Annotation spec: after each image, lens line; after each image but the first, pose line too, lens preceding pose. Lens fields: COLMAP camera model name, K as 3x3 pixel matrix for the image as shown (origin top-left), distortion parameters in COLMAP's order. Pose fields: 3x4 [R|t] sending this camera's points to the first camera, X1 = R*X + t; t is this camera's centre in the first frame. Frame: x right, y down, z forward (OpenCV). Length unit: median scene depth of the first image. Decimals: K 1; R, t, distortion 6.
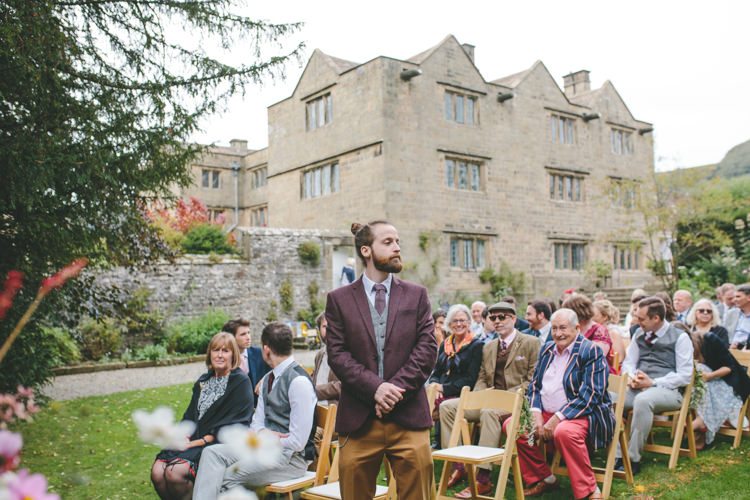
lens RADIAL K [[721.6, 0, 375.0], [0, 721.6, 250.0], [0, 0, 1]] dist [-0.028159, 0.000381]
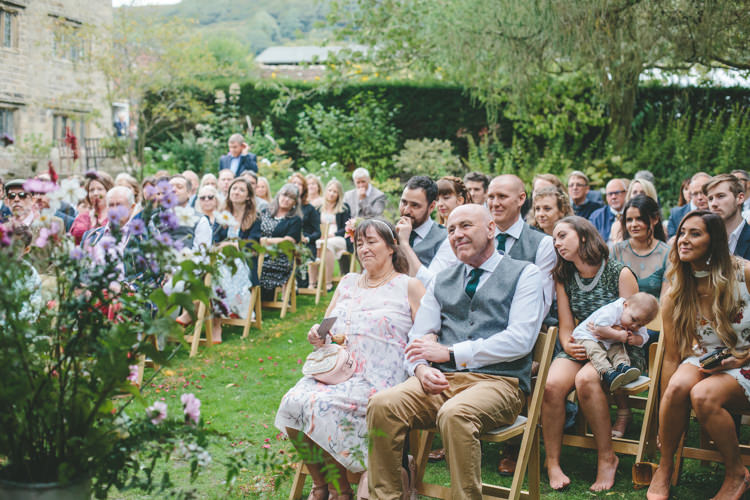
lens RADIAL K [[1105.5, 0, 375.0], [0, 1105.5, 250.0], [0, 0, 1]] dist [0.007753, 0.015880]
pose [[0.804974, -0.013839, 0.593149, -0.089192], [-0.056820, 0.993335, 0.100287, -0.000079], [-0.590583, -0.114432, 0.798822, -0.105890]]
